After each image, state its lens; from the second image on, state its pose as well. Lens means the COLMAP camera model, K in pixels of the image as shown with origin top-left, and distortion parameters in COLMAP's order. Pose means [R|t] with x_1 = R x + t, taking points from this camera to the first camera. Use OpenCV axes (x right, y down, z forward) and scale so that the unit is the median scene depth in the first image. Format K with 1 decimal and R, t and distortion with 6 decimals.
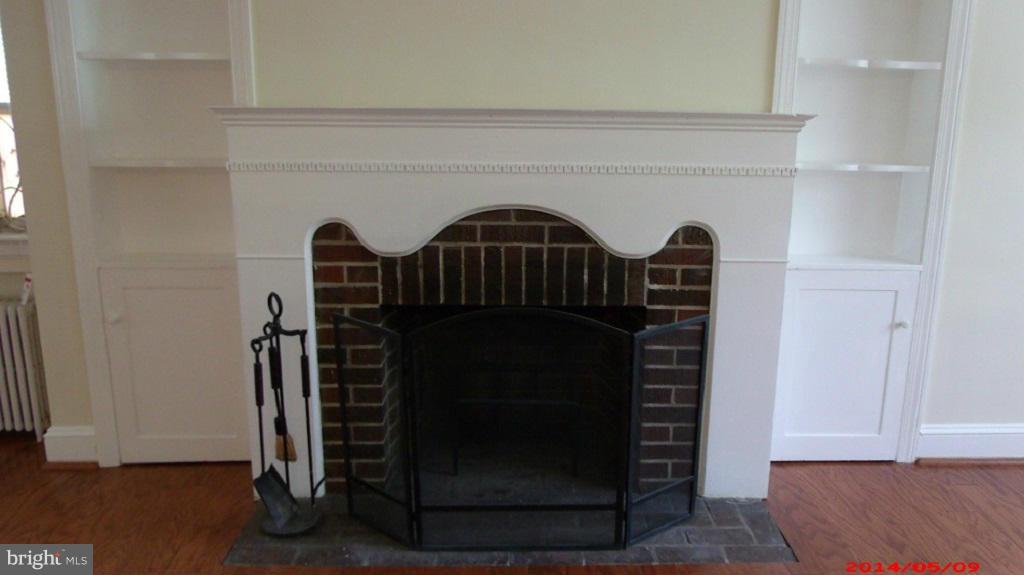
lens RADIAL K [[816.7, 0, 517.2], [0, 816.7, 293.8], [0, 0, 1]] dist [-0.041383, -0.002743]
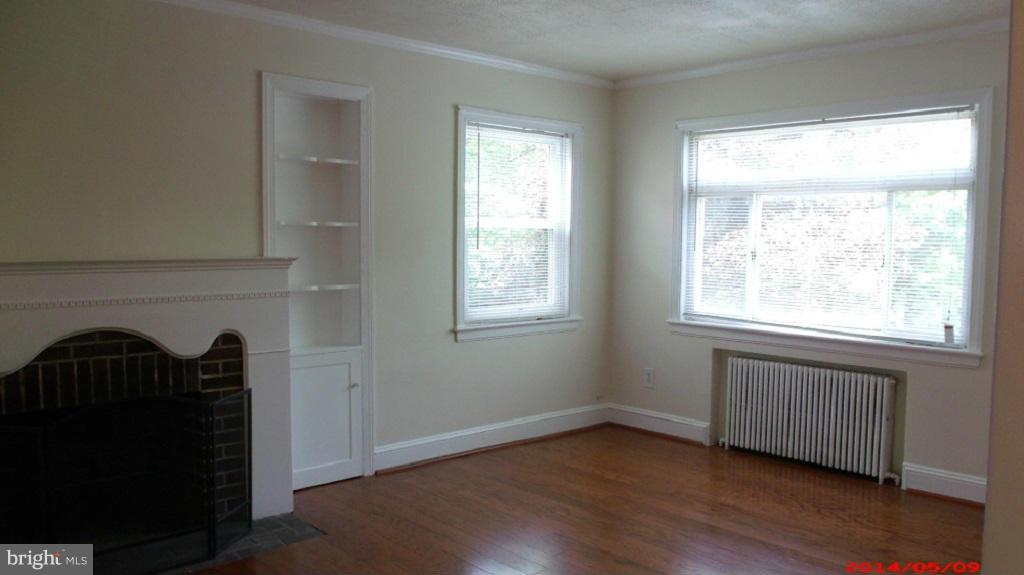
lens RADIAL K [[816.7, 0, 517.2], [0, 816.7, 293.8], [0, 0, 1]] dist [-0.041383, -0.002743]
pose [[0.752531, -0.055325, 0.656229, -0.355645], [0.154340, 0.983529, -0.094070, 0.068296], [-0.640216, 0.172072, 0.748675, -0.466200]]
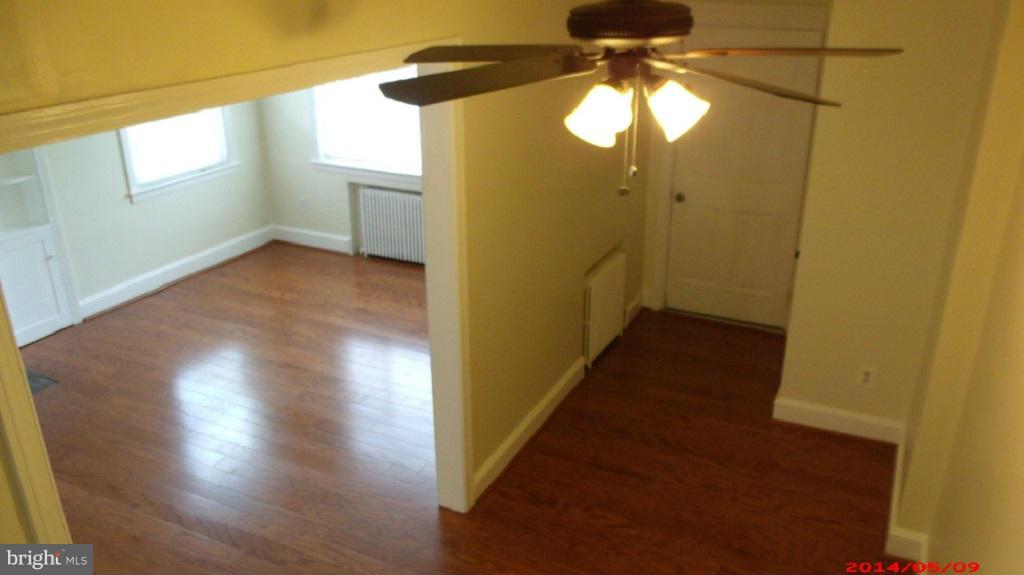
lens RADIAL K [[825.4, 0, 533.4], [0, 825.4, 303.6], [0, 0, 1]] dist [-0.071199, 0.074257]
pose [[0.444422, -0.359779, 0.820395, -0.712807], [0.204062, 0.932388, 0.298349, -0.223871], [-0.872266, 0.034818, 0.487791, -1.043393]]
